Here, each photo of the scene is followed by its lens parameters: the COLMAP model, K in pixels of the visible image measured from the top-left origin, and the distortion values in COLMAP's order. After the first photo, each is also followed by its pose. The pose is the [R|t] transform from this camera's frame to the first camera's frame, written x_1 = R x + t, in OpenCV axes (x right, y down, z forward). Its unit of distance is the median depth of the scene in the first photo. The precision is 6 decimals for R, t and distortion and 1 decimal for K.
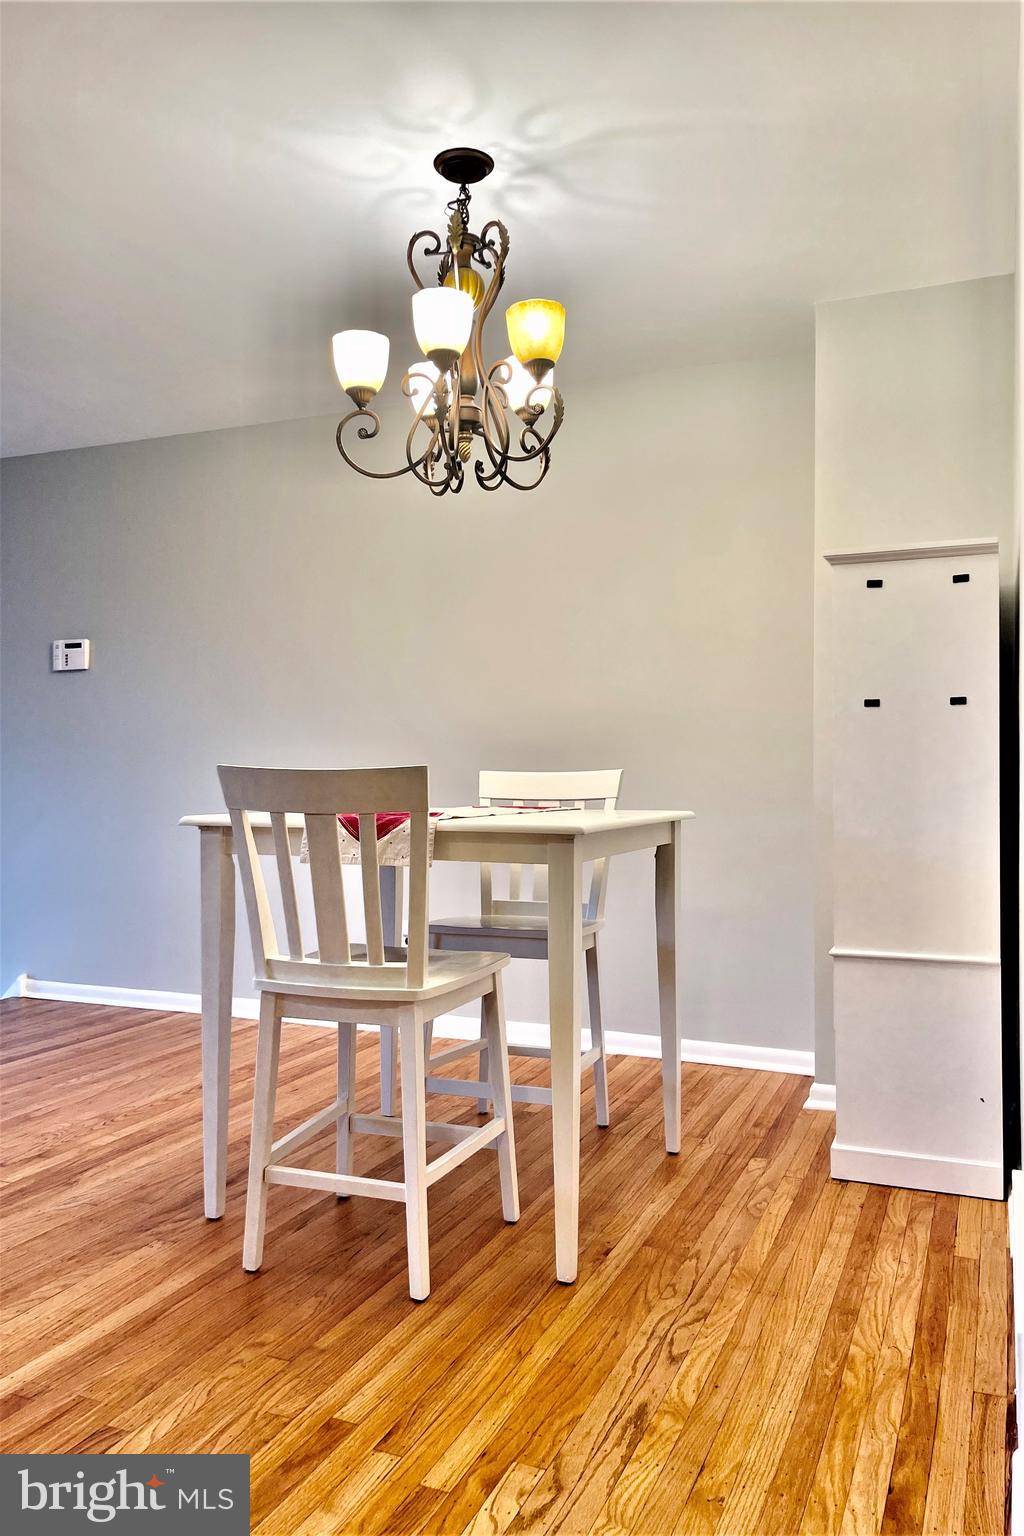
lens RADIAL K [[1157.3, 0, 515.9], [0, 1157.3, 759.6], [0, 0, 1]] dist [0.061225, -0.078170]
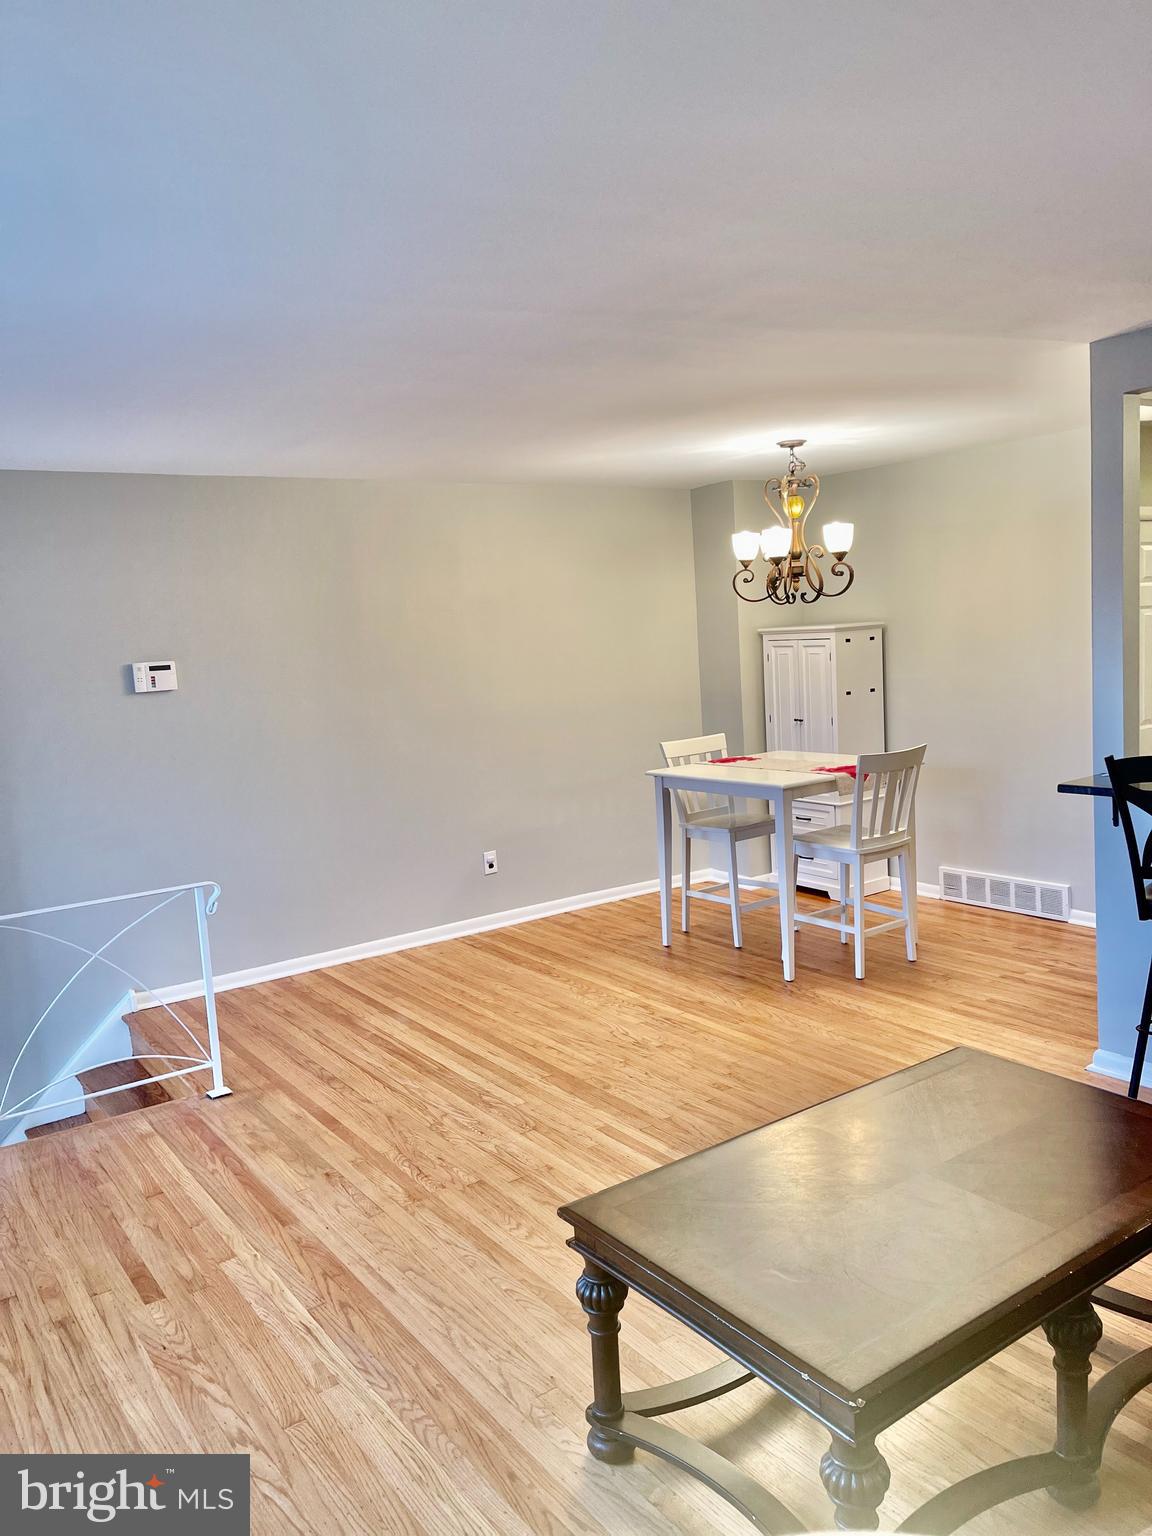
lens RADIAL K [[1173.9, 0, 576.0], [0, 1173.9, 768.0], [0, 0, 1]] dist [0.039150, -0.056152]
pose [[0.536186, -0.133503, 0.833475, -1.979424], [0.049674, 0.990693, 0.126729, -0.229653], [-0.842637, -0.026548, 0.537828, 0.222832]]
